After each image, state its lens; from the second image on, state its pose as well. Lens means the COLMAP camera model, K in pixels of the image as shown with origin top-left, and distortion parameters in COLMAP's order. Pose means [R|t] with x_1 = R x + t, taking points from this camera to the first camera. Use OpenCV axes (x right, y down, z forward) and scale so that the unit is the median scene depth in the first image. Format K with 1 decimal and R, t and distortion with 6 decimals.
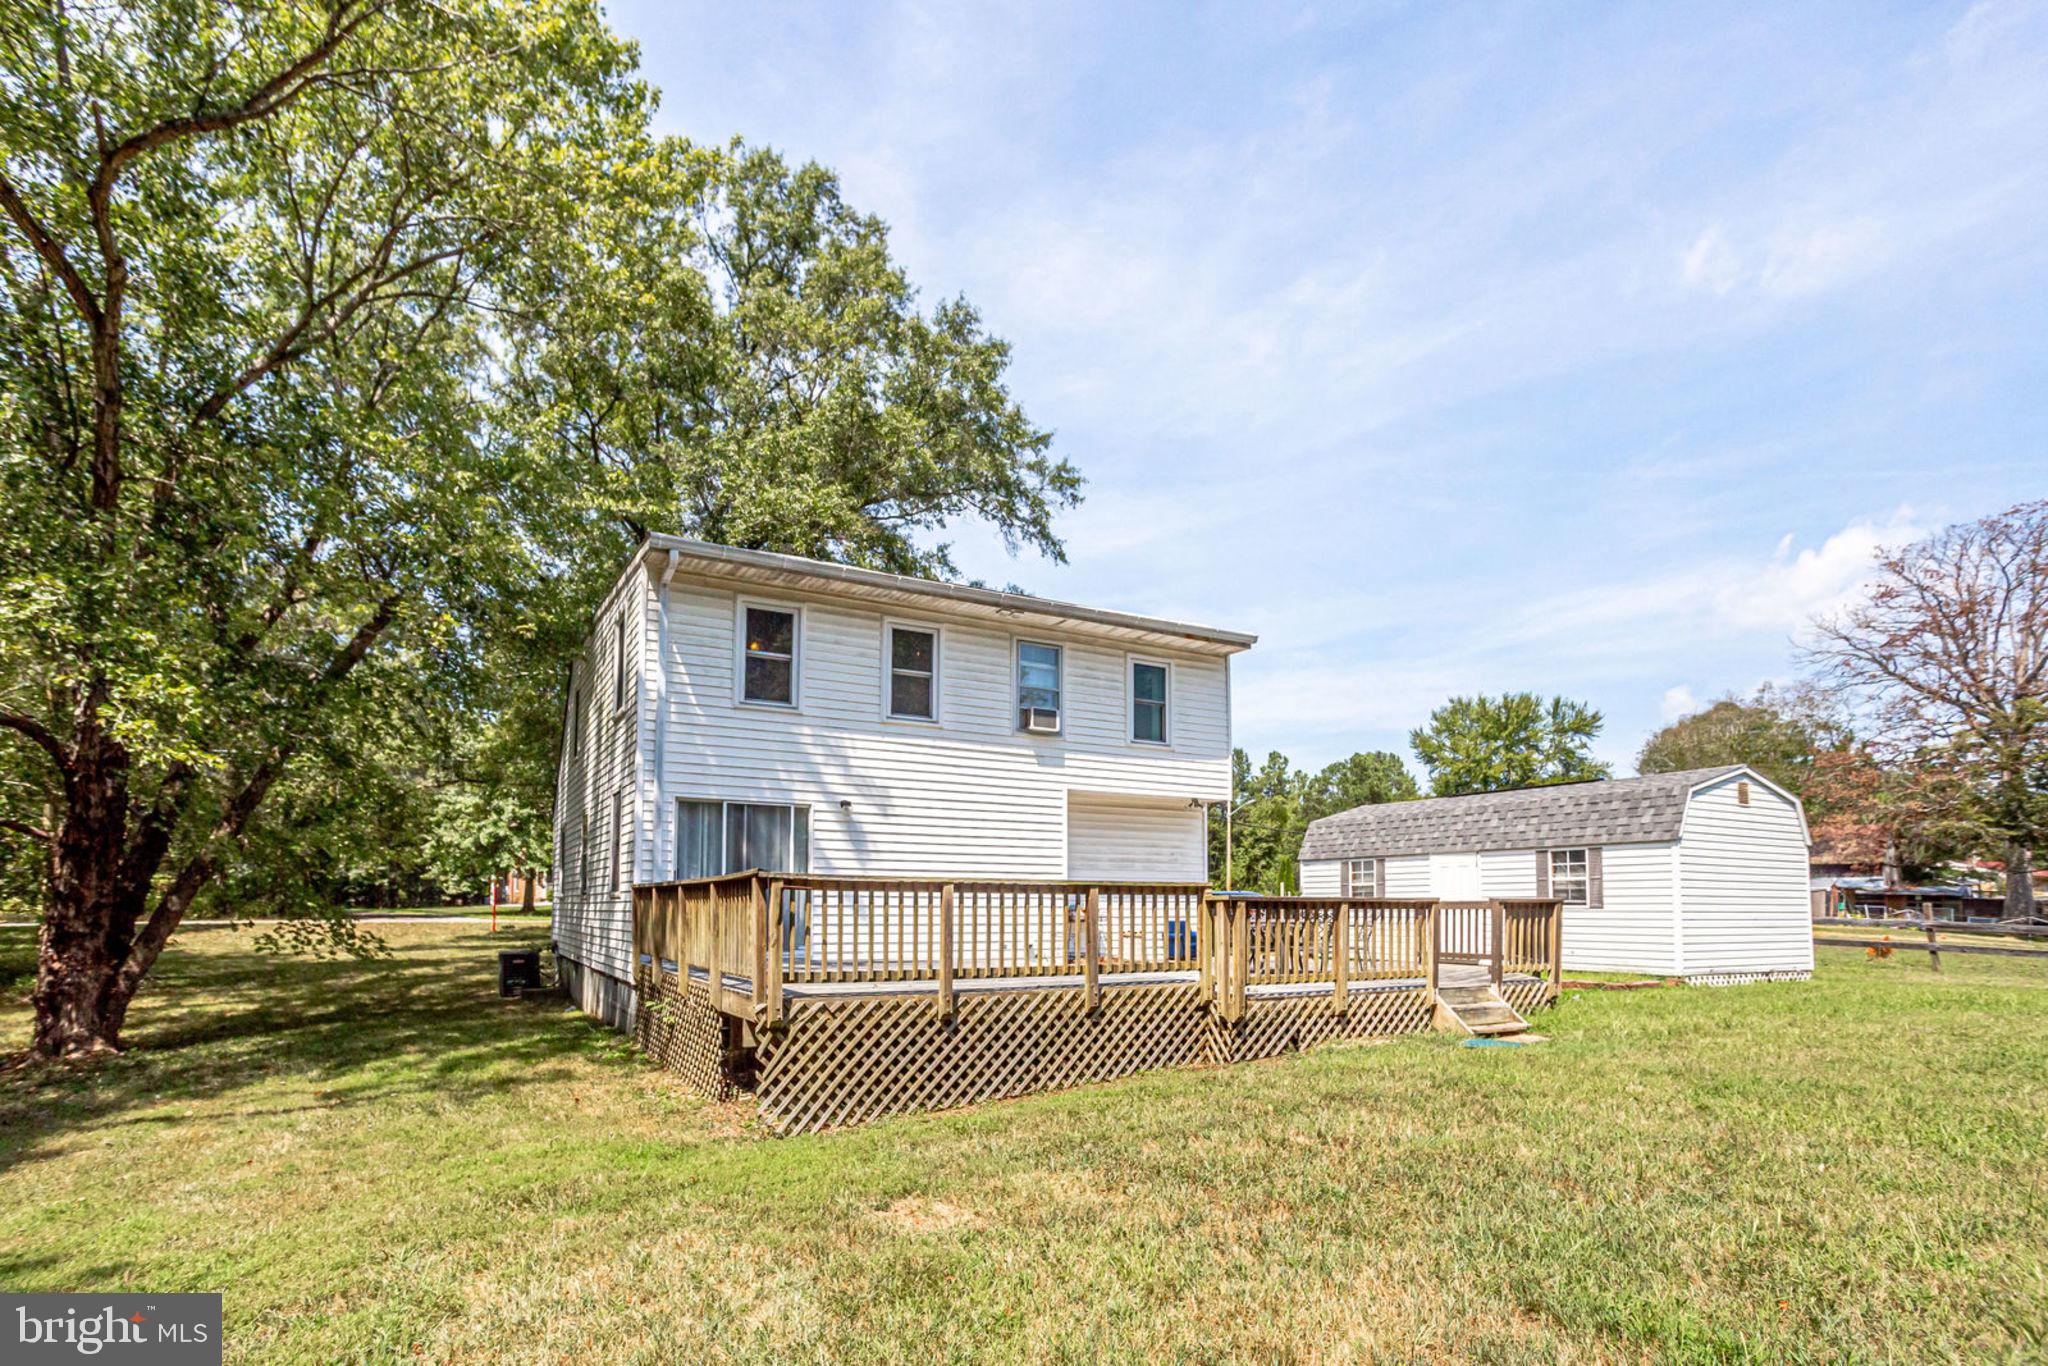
lens RADIAL K [[1062.1, 0, 1024.0], [0, 1062.1, 683.0], [0, 0, 1]] dist [-0.035424, 0.000809]
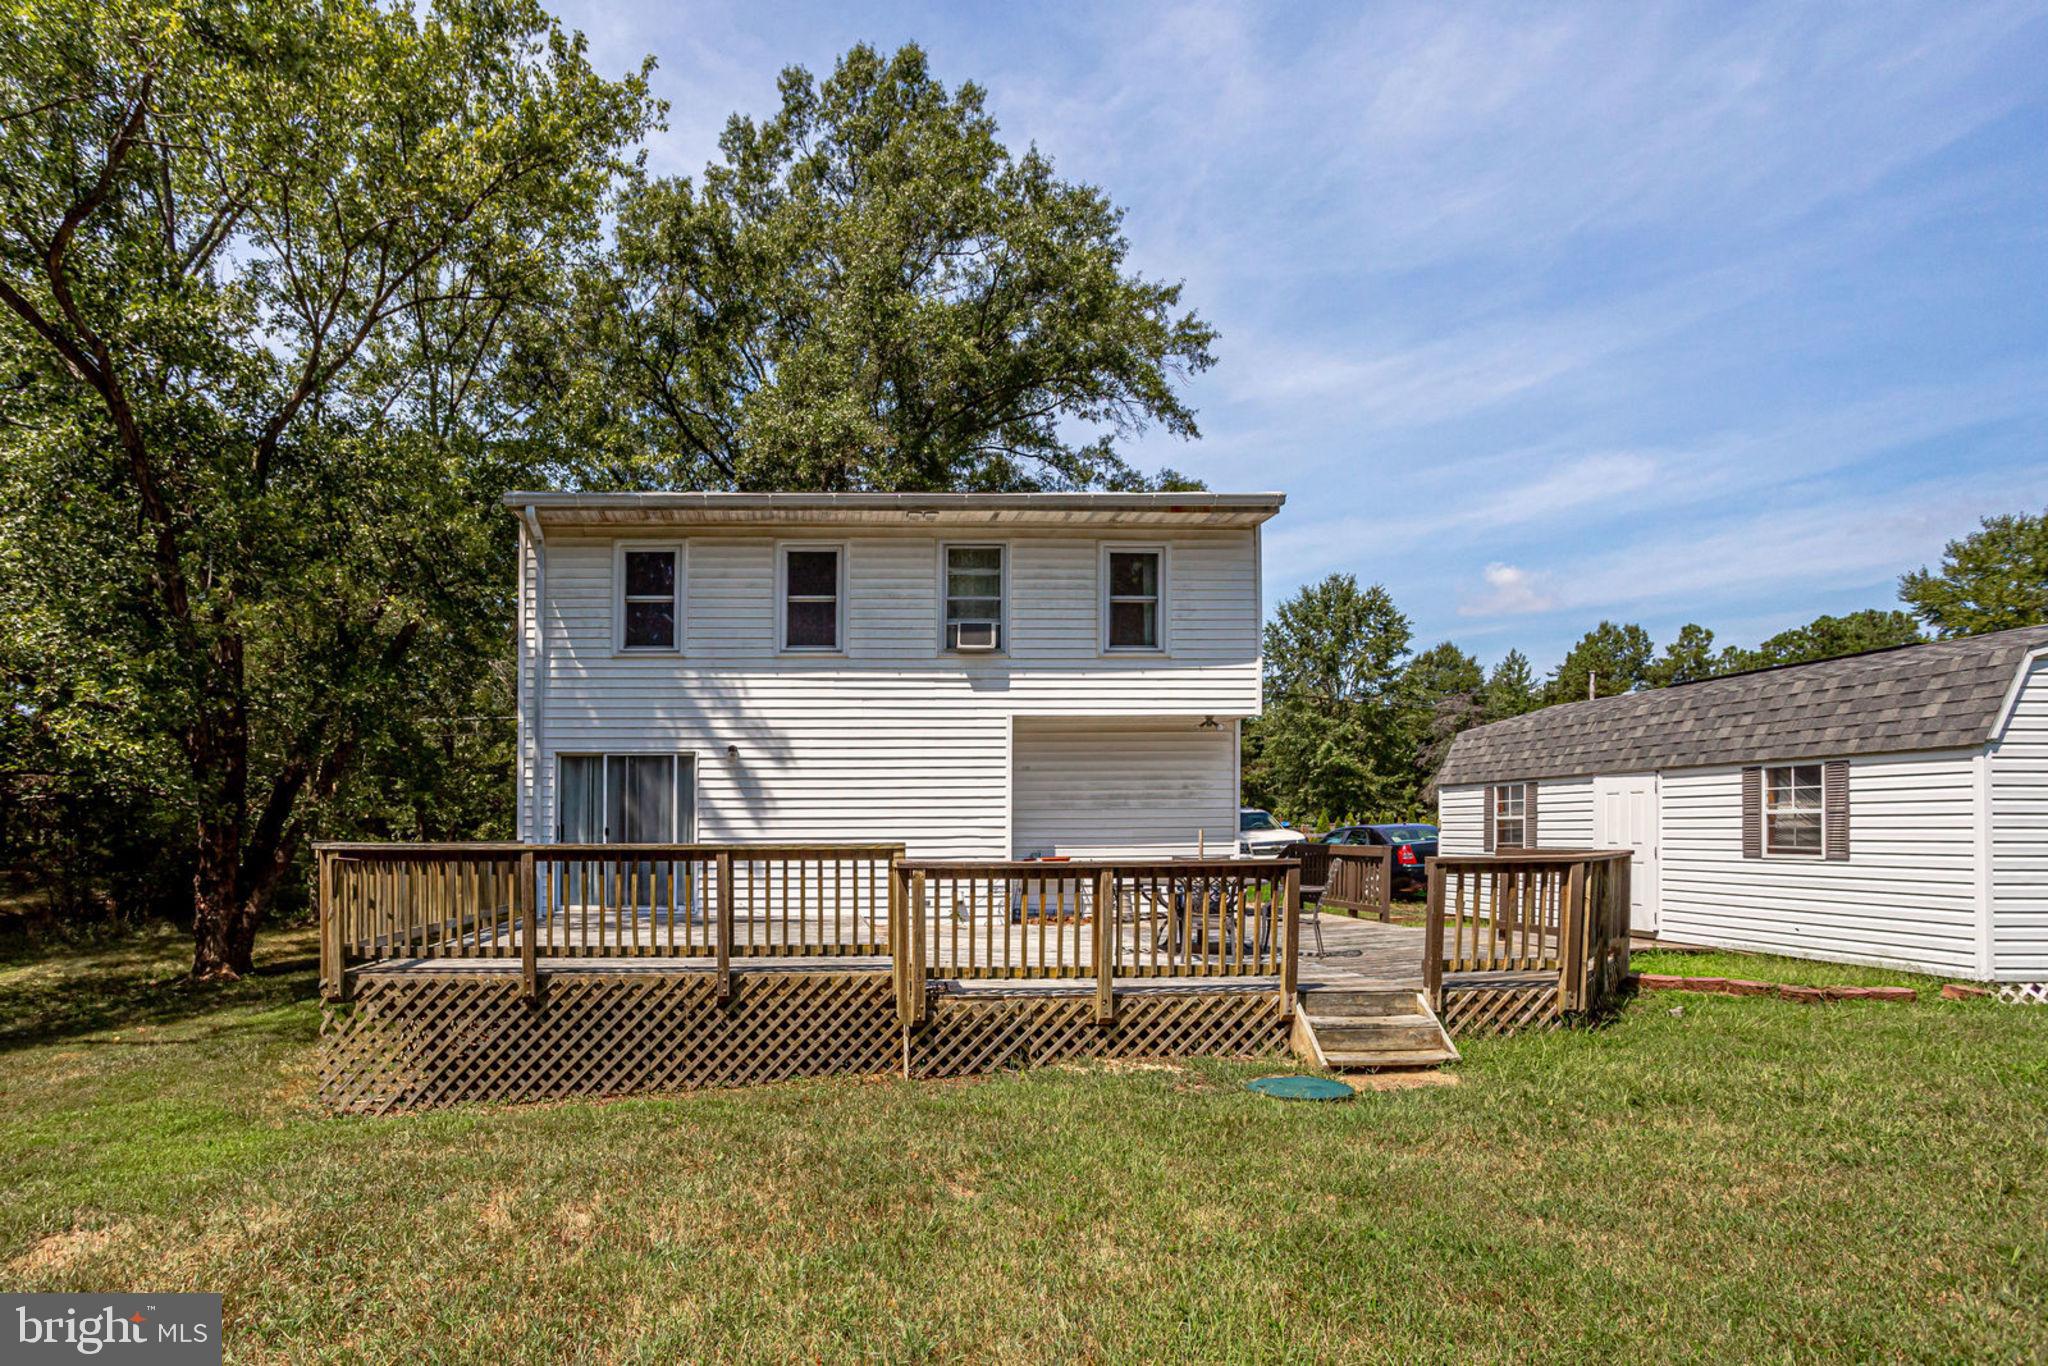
lens RADIAL K [[1095.3, 0, 857.2], [0, 1095.3, 675.8], [0, 0, 1]] dist [-0.052765, 0.030503]
pose [[0.875589, -0.077115, -0.476862, 0.372041], [0.109579, 0.993149, 0.040596, 0.022165], [0.470465, -0.087799, 0.878040, 0.208028]]
